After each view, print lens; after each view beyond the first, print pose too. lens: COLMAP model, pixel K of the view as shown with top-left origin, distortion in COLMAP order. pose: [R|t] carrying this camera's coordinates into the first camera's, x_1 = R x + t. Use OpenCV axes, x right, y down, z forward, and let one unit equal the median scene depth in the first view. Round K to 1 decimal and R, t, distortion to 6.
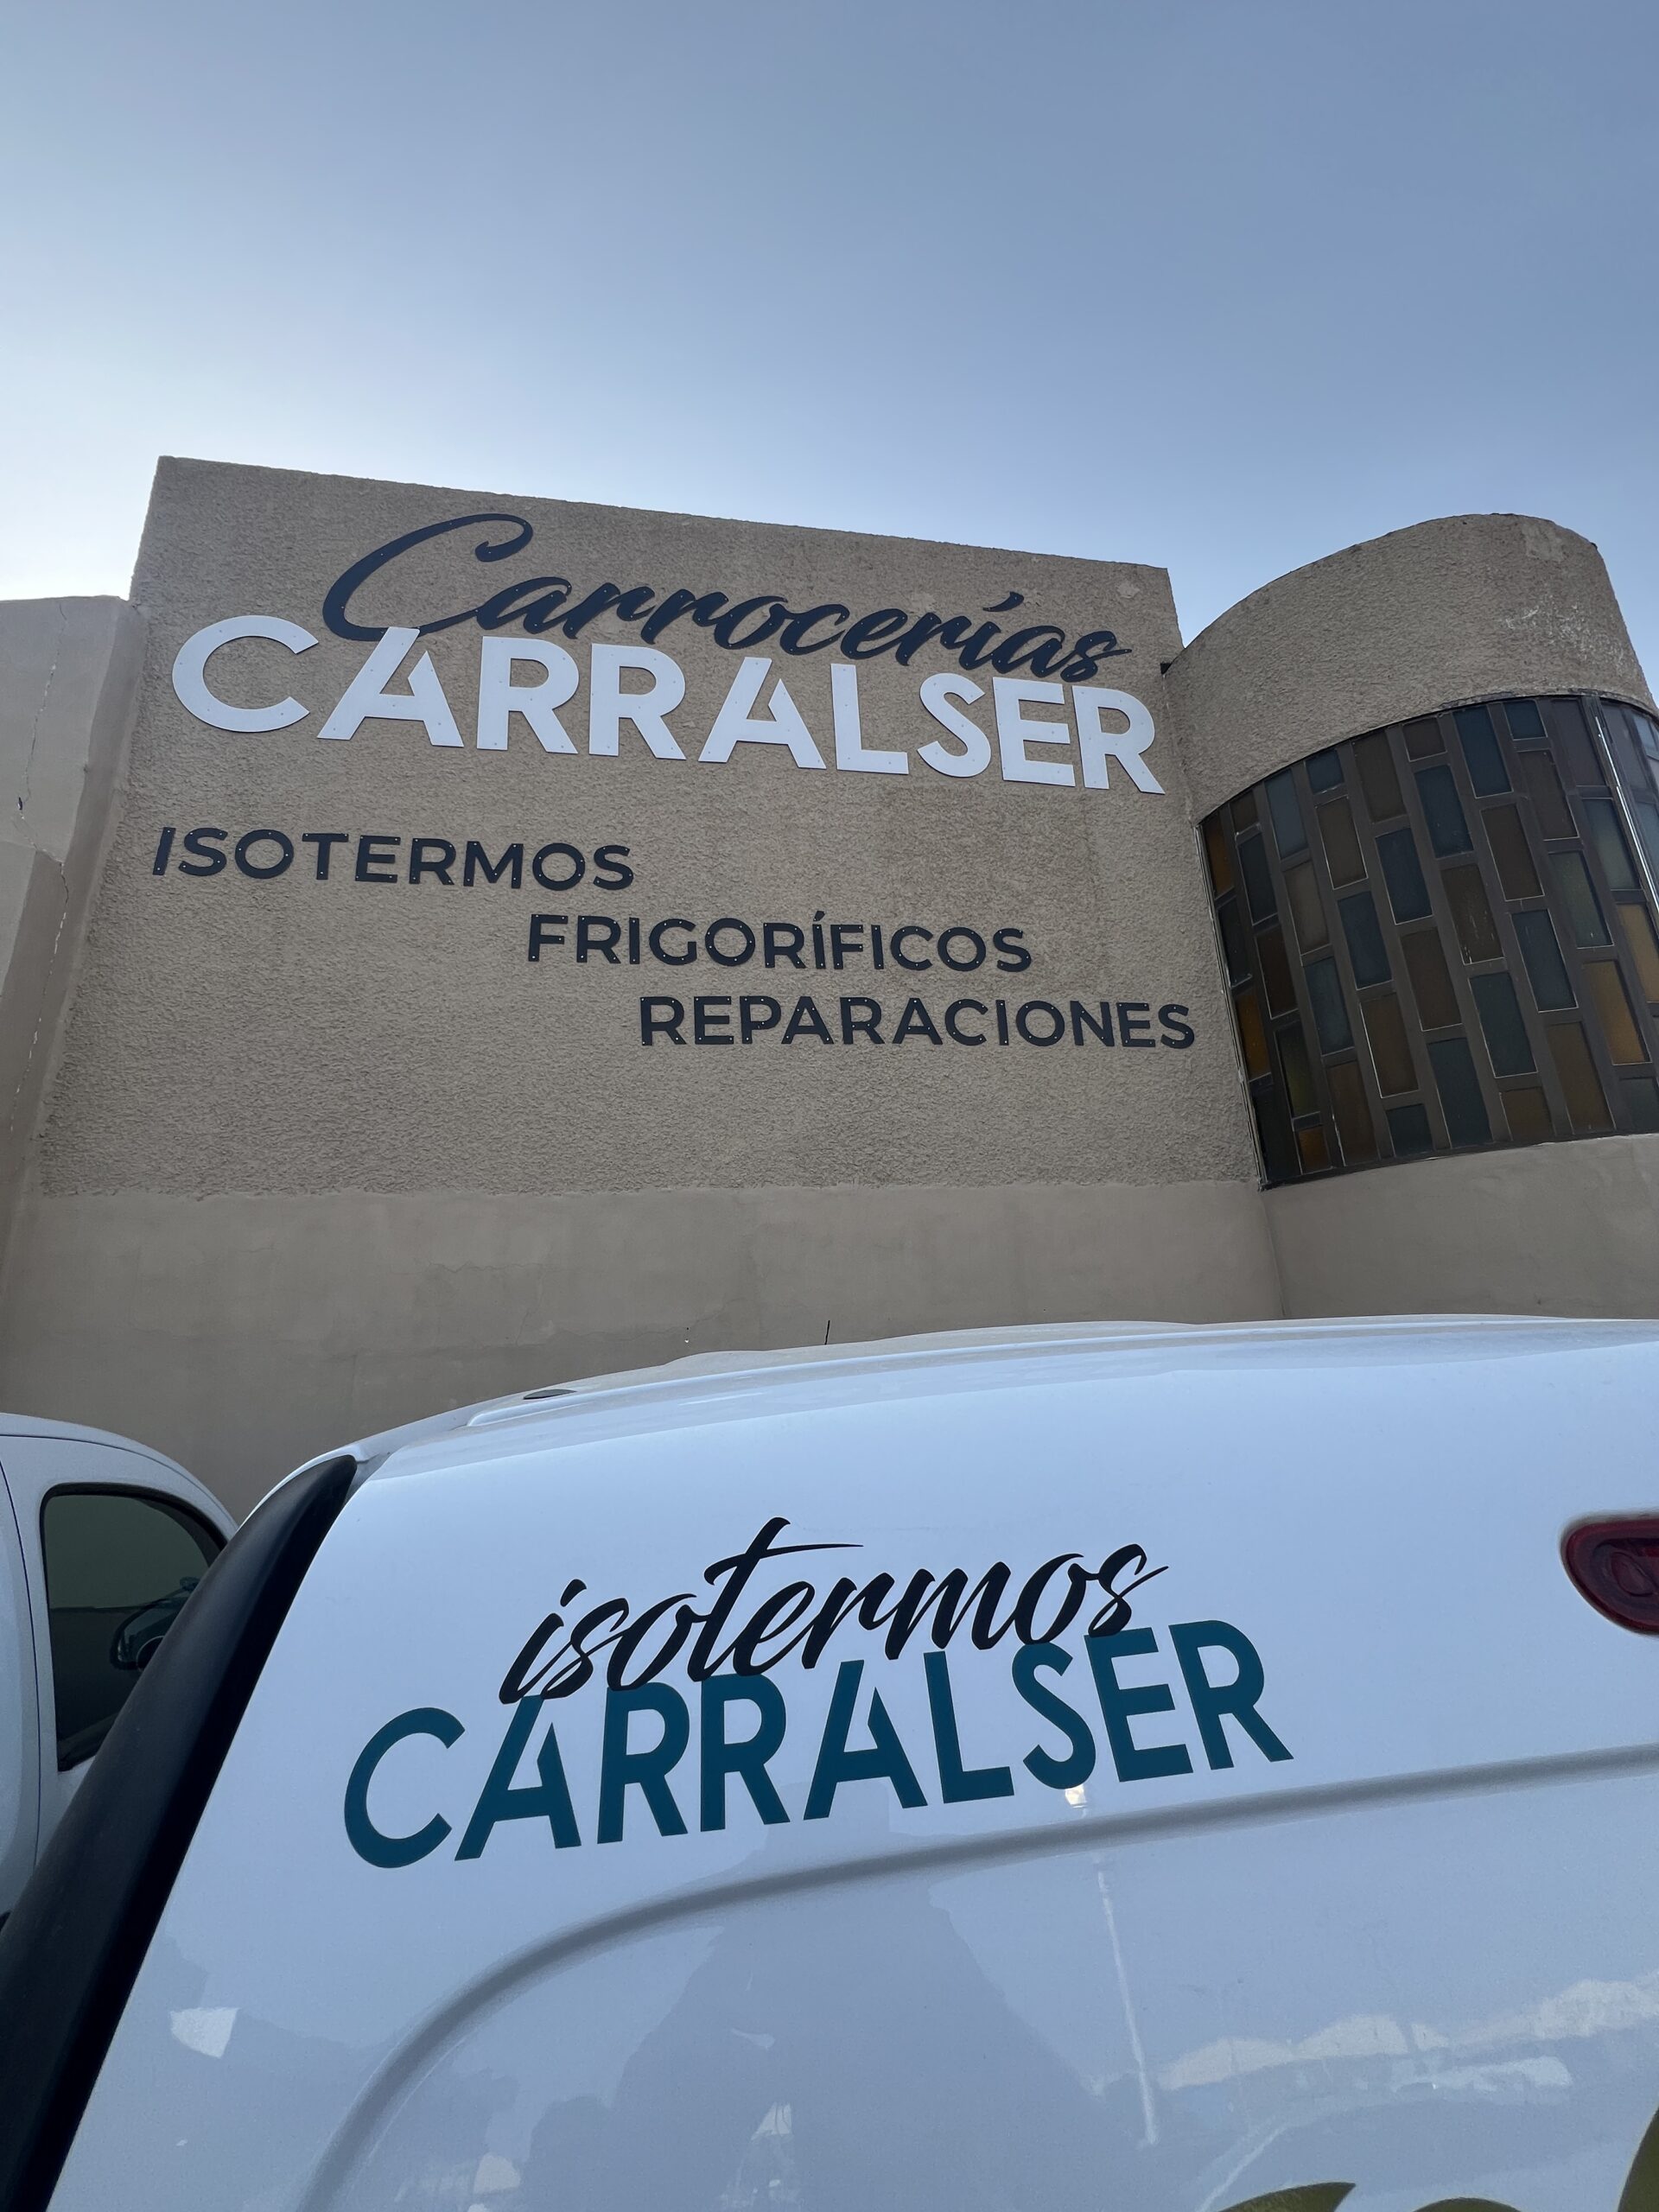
lens RADIAL K [[895.4, 0, 829.5], [0, 895.4, 1106.0], [0, 0, 1]] dist [0.000510, 0.000148]
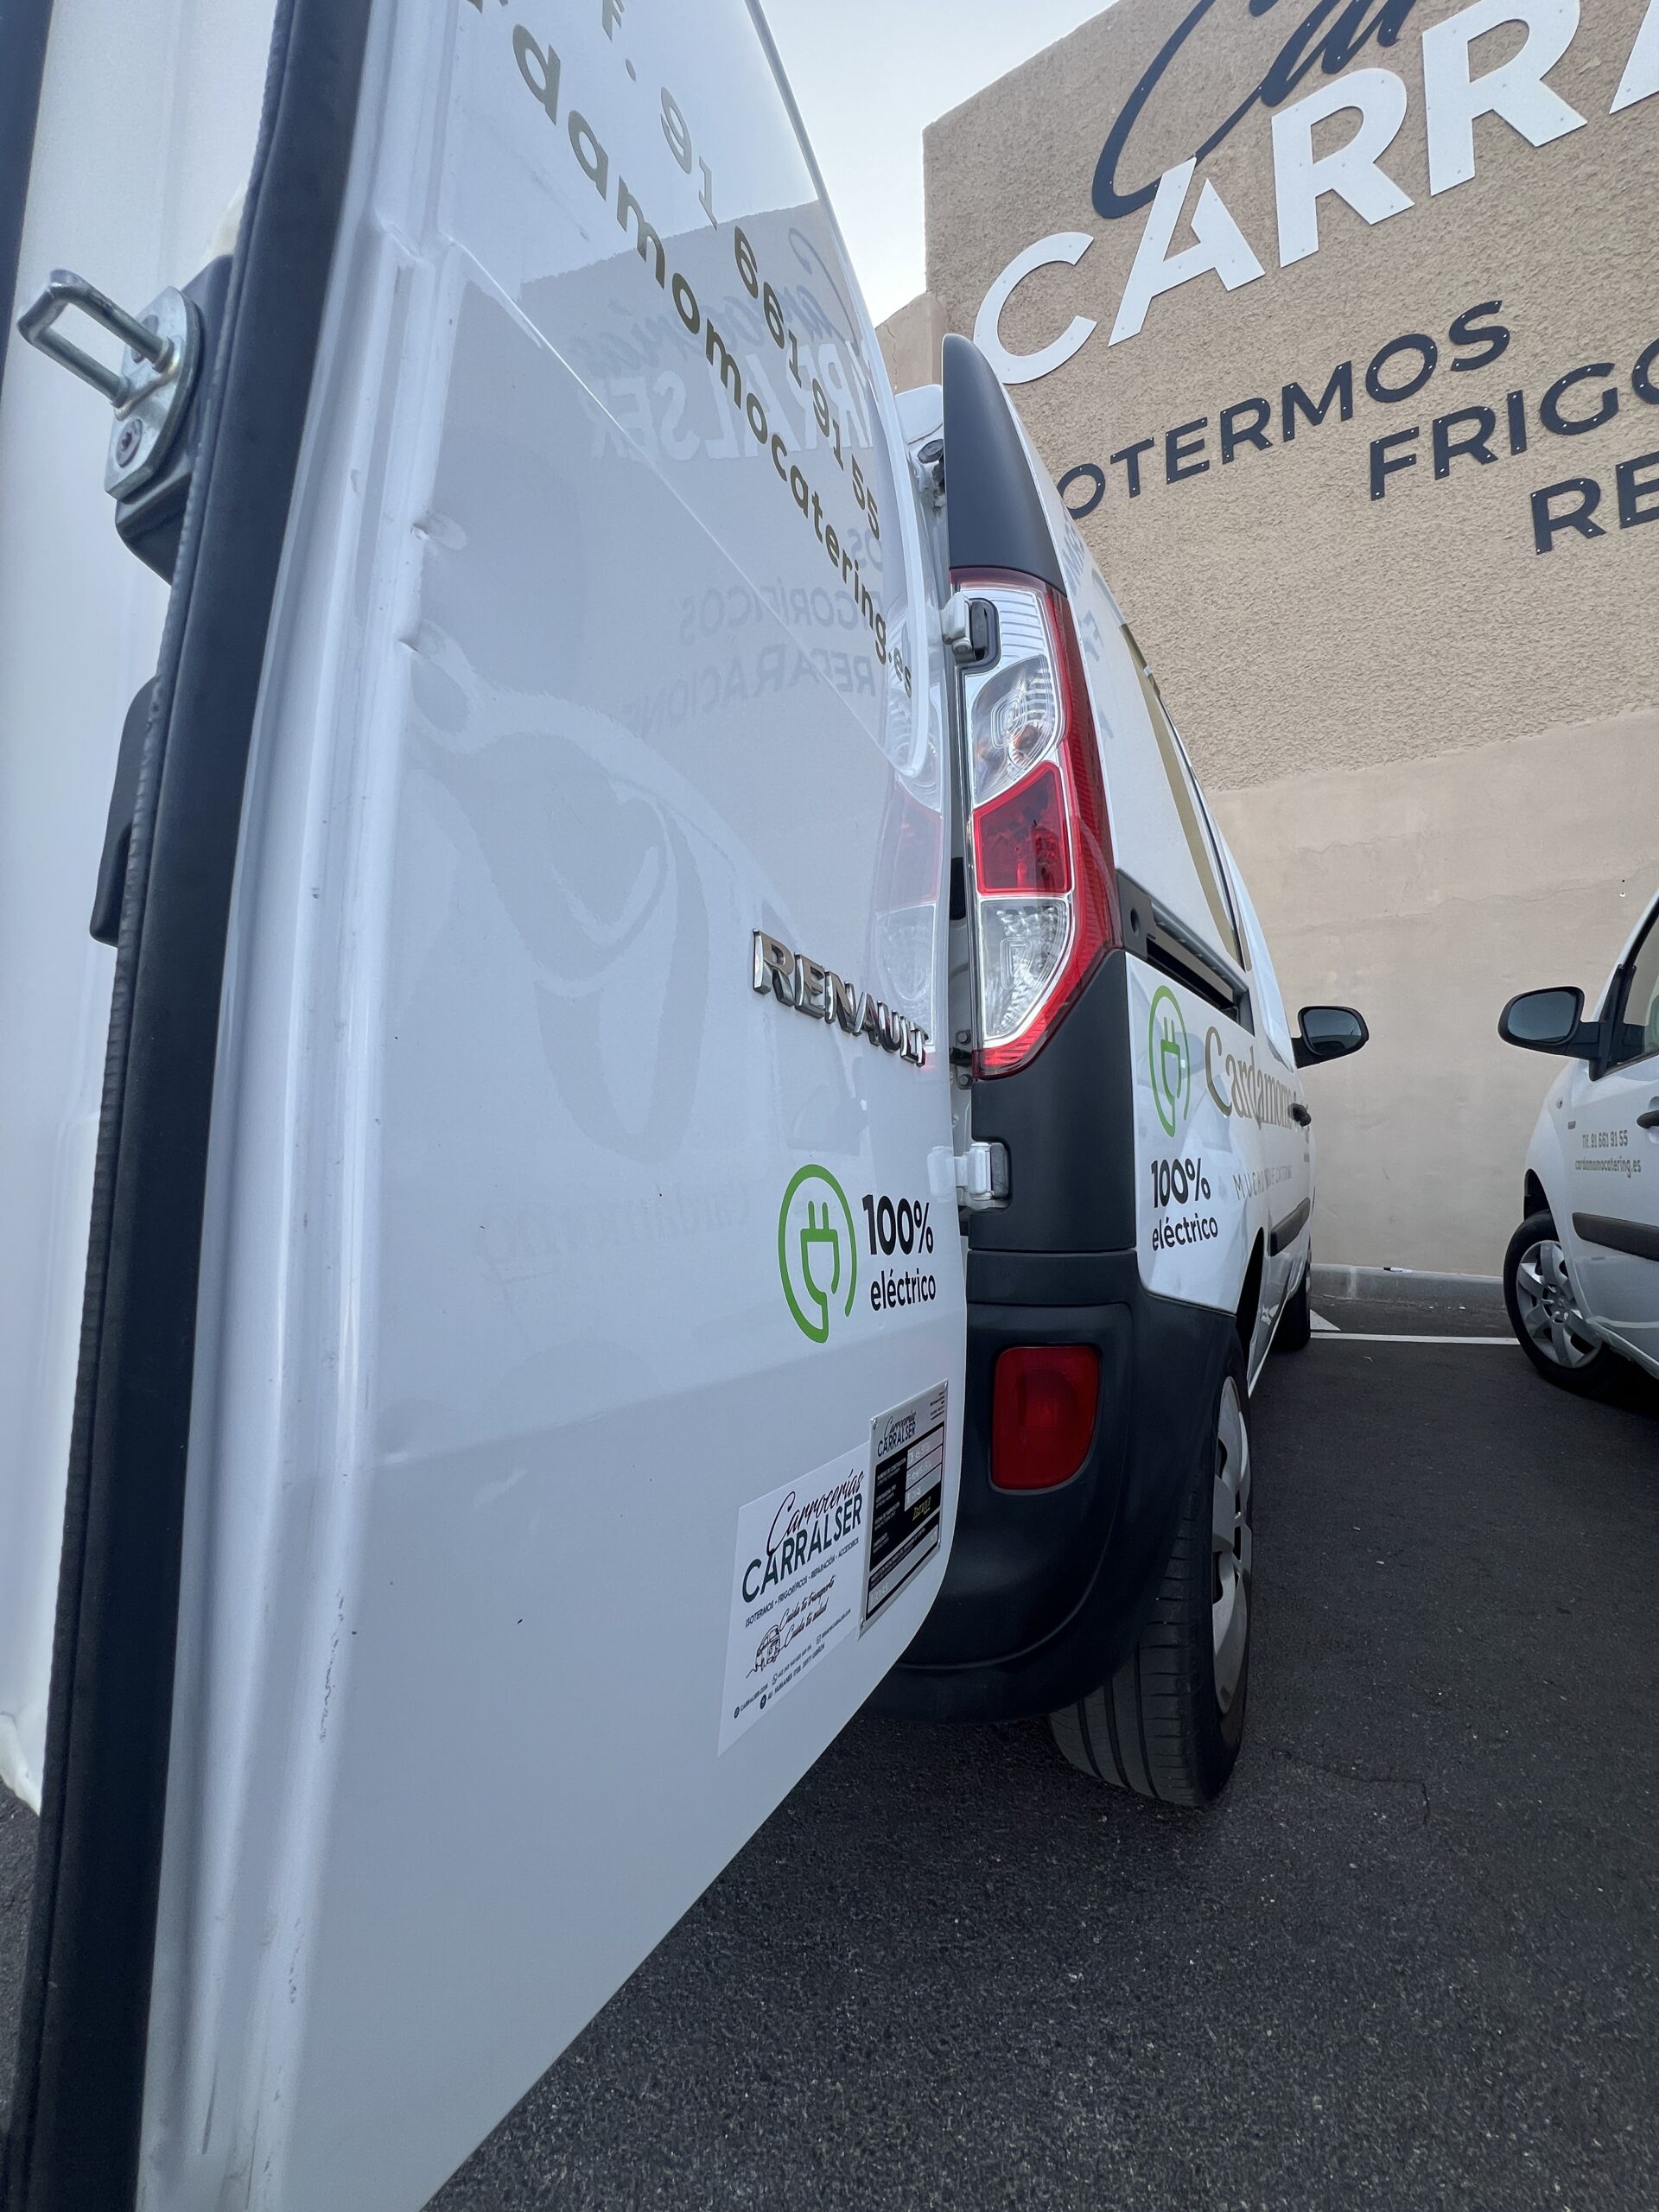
lens RADIAL K [[895.4, 0, 829.5], [0, 895.4, 1106.0], [0, 0, 1]] dist [0.000510, 0.000148]
pose [[0.761416, 0.014973, -0.648090, -0.141509], [0.162388, 0.963454, 0.213042, 0.120195], [0.627595, -0.267456, 0.731158, -0.121356]]
